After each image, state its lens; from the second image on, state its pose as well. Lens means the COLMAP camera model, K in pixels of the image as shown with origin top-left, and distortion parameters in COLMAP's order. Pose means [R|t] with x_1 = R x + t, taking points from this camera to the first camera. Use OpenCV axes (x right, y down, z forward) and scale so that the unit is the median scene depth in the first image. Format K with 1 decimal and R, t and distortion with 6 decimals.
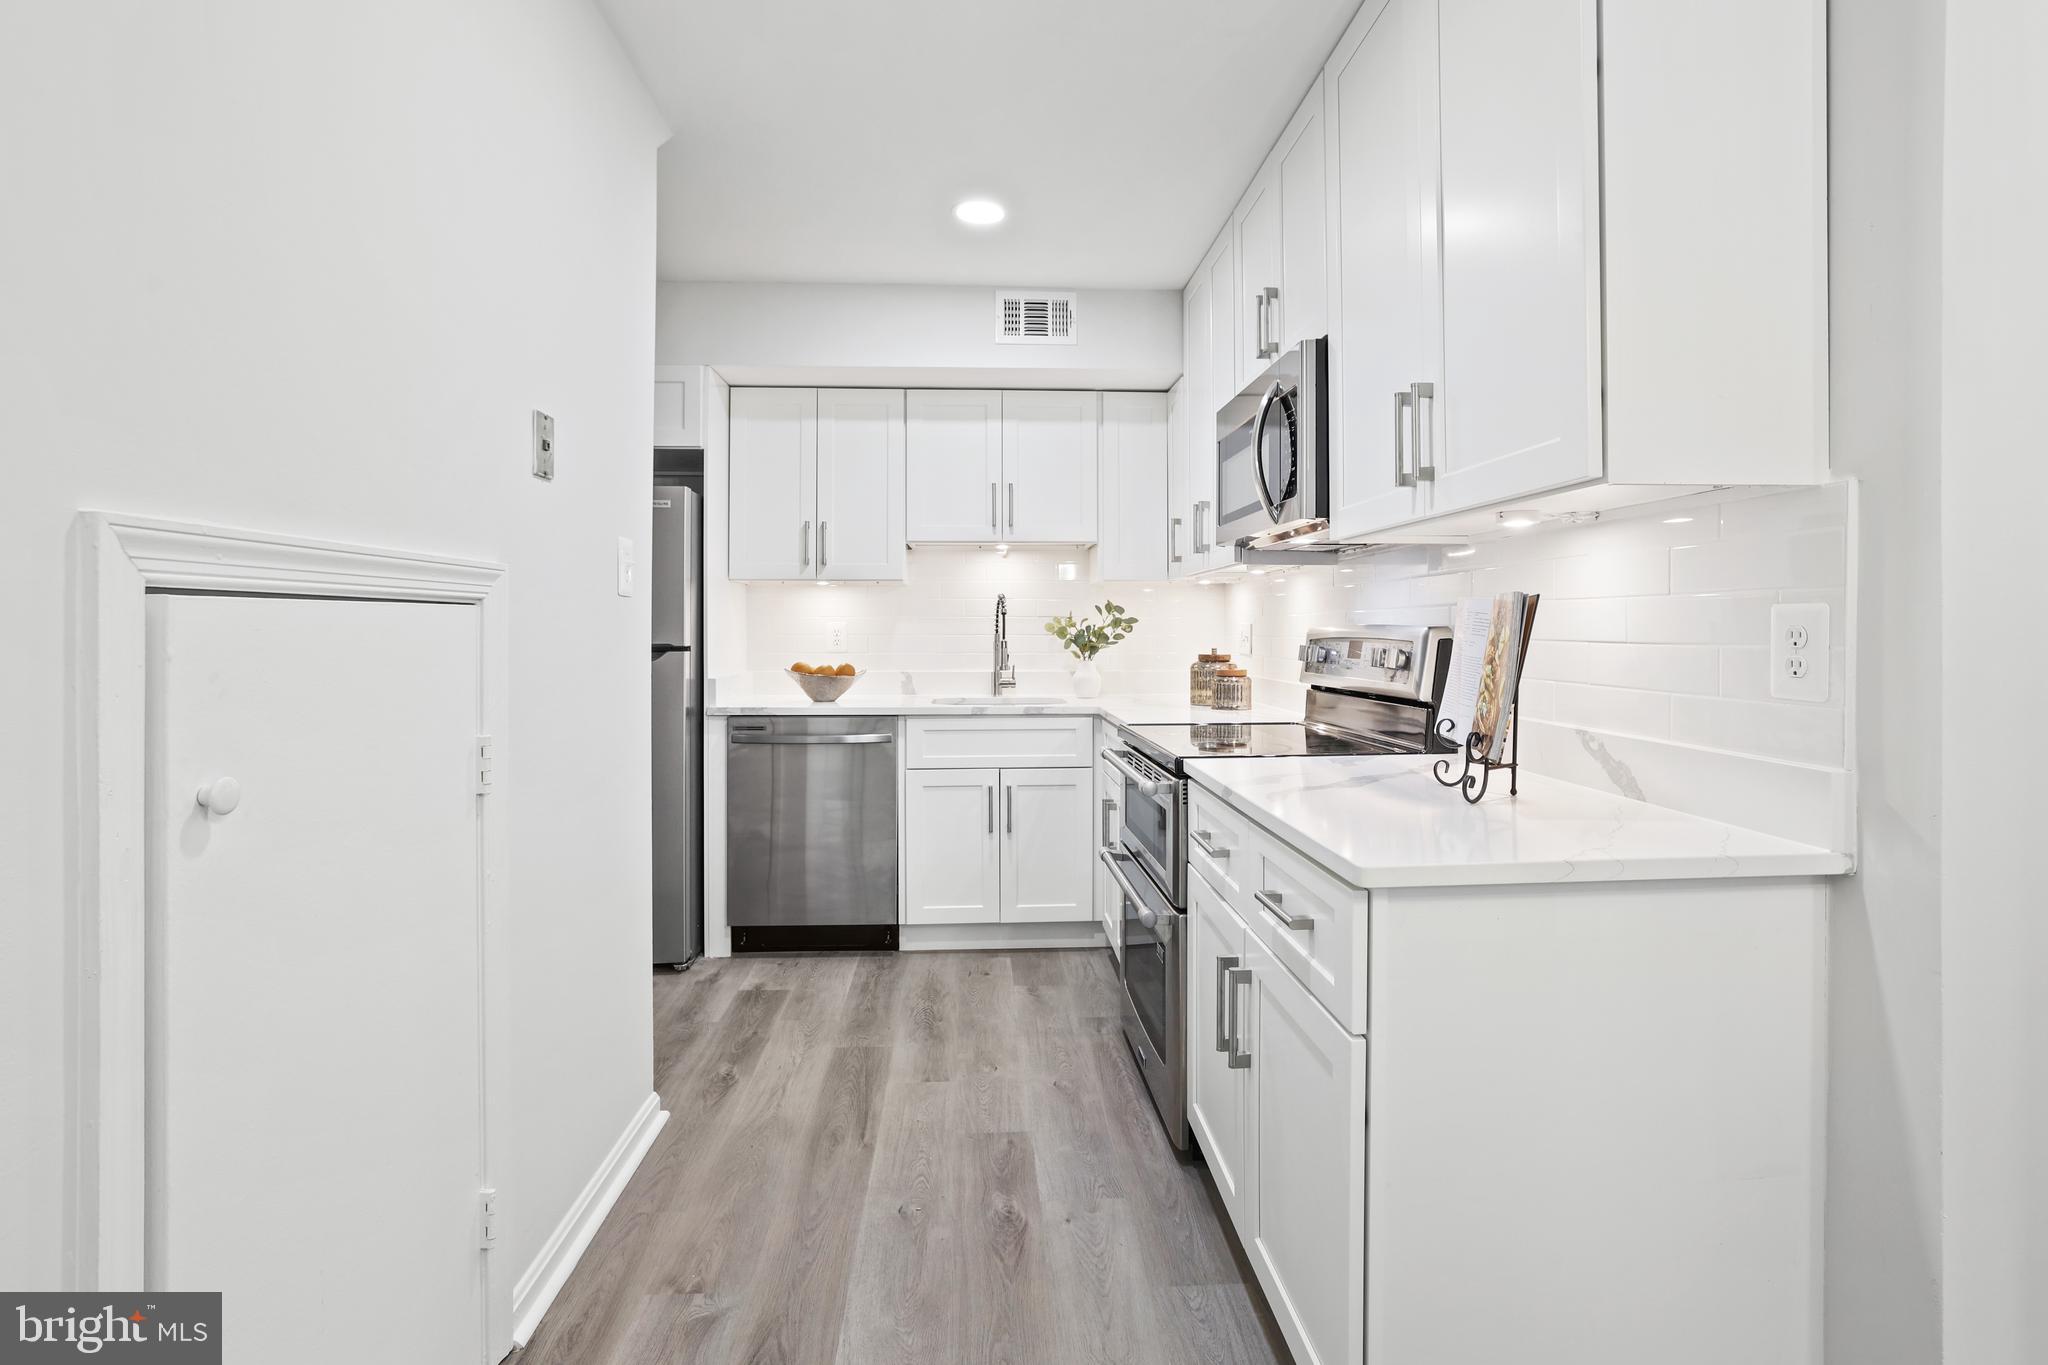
lens RADIAL K [[972.9, 0, 1023.5], [0, 972.9, 630.7], [0, 0, 1]] dist [-0.049859, 0.025250]
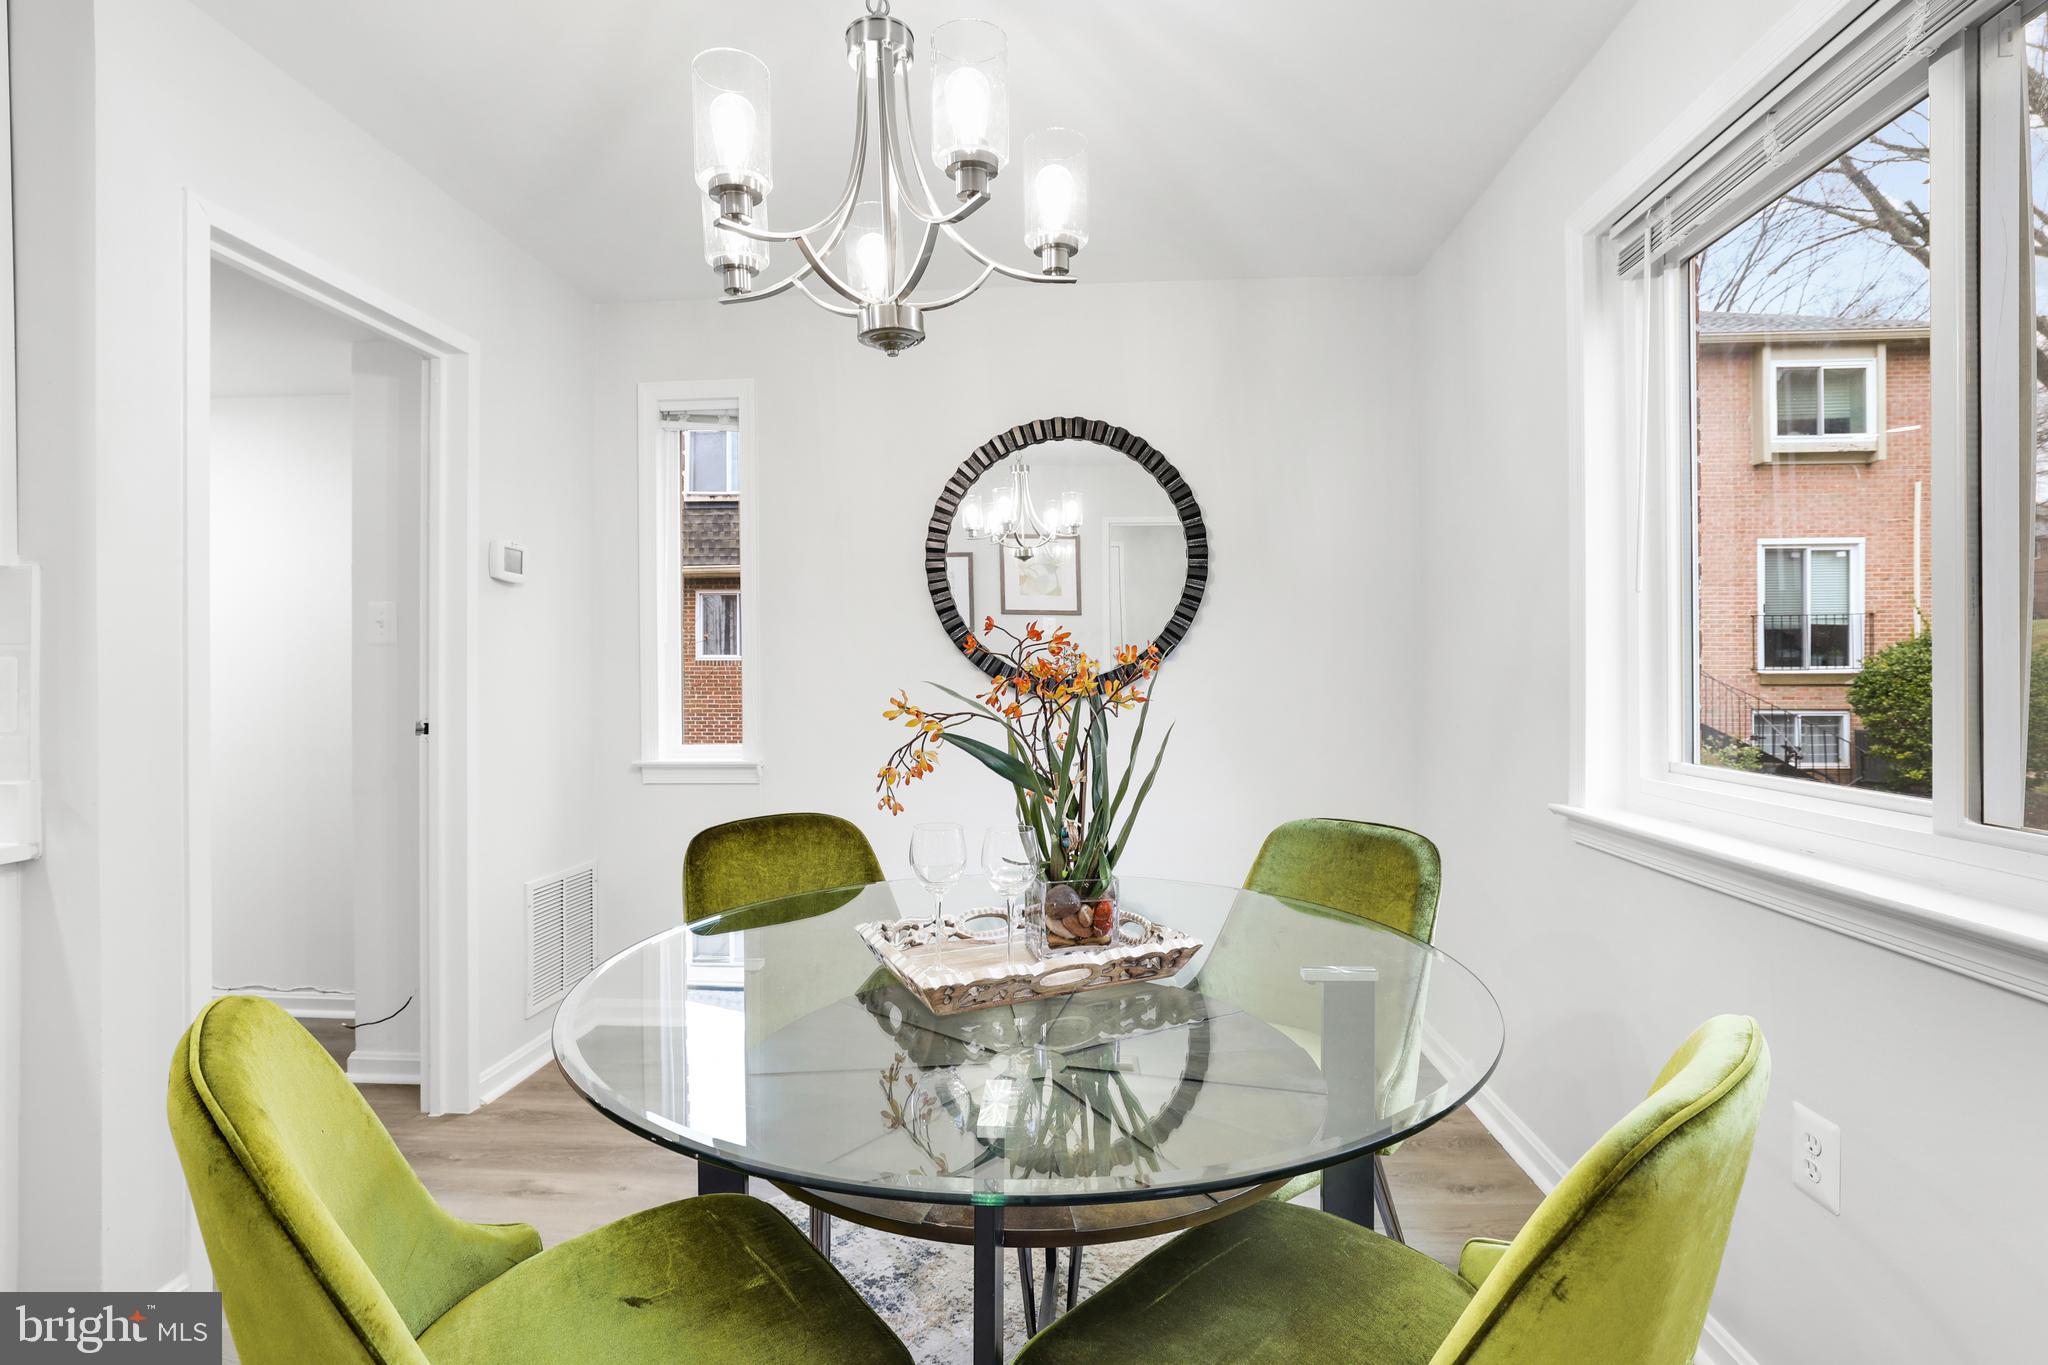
lens RADIAL K [[970.0, 0, 1020.9], [0, 970.0, 675.1], [0, 0, 1]] dist [-0.048113, 0.024337]
pose [[0.122593, -0.000345, 0.992457, -0.120128], [0.006421, 0.999979, -0.000445, 0.002445], [-0.992436, 0.006428, 0.122592, -0.227707]]
